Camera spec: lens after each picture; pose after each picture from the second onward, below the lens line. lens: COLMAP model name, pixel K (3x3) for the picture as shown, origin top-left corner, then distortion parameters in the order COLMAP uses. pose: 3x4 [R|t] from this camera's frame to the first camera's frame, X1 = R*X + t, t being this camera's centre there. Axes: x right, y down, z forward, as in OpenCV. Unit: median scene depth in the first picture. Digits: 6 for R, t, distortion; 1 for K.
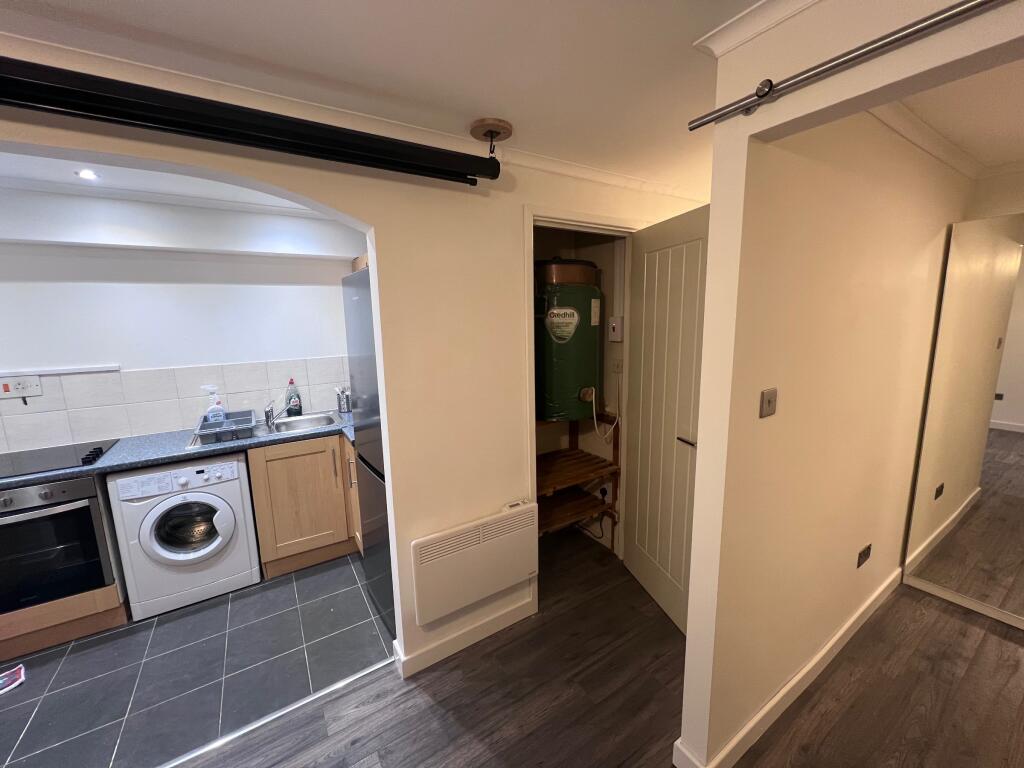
lens RADIAL K [[404.9, 0, 512.0], [0, 404.9, 384.0], [0, 0, 1]] dist [-0.001024, -0.000466]
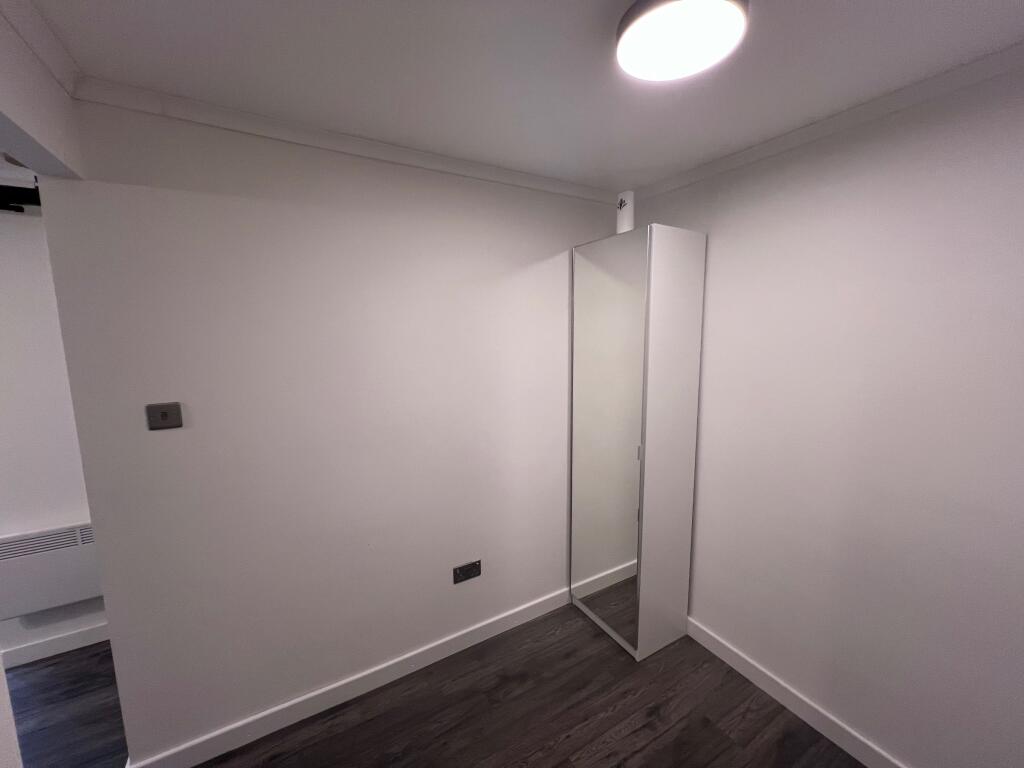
lens RADIAL K [[404.9, 0, 512.0], [0, 404.9, 384.0], [0, 0, 1]] dist [-0.001024, -0.000466]
pose [[0.999167, 0.019928, -0.035610, 1.204888], [-0.021367, 0.998952, -0.040474, -0.006159], [0.034766, 0.041201, 0.998546, -0.030998]]
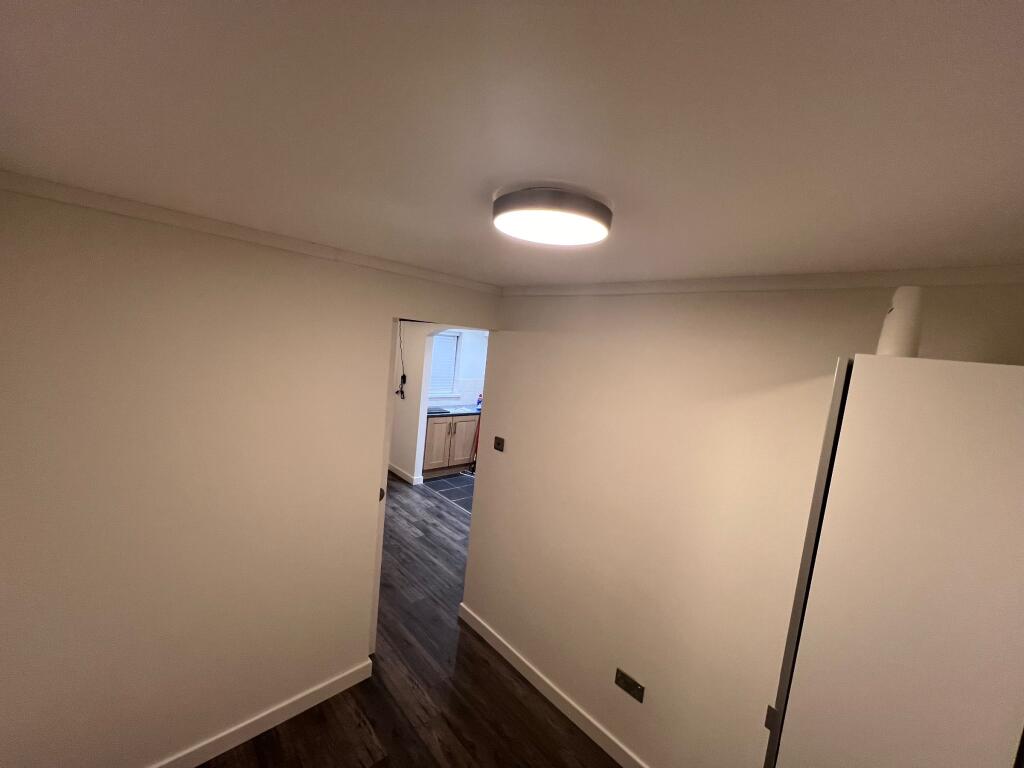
lens RADIAL K [[404.9, 0, 512.0], [0, 404.9, 384.0], [0, 0, 1]] dist [-0.001024, -0.000466]
pose [[0.188982, 0.137756, -0.972270, 1.994681], [-0.276815, 0.957431, 0.081848, -0.329292], [0.942157, 0.253671, 0.219070, 0.398040]]
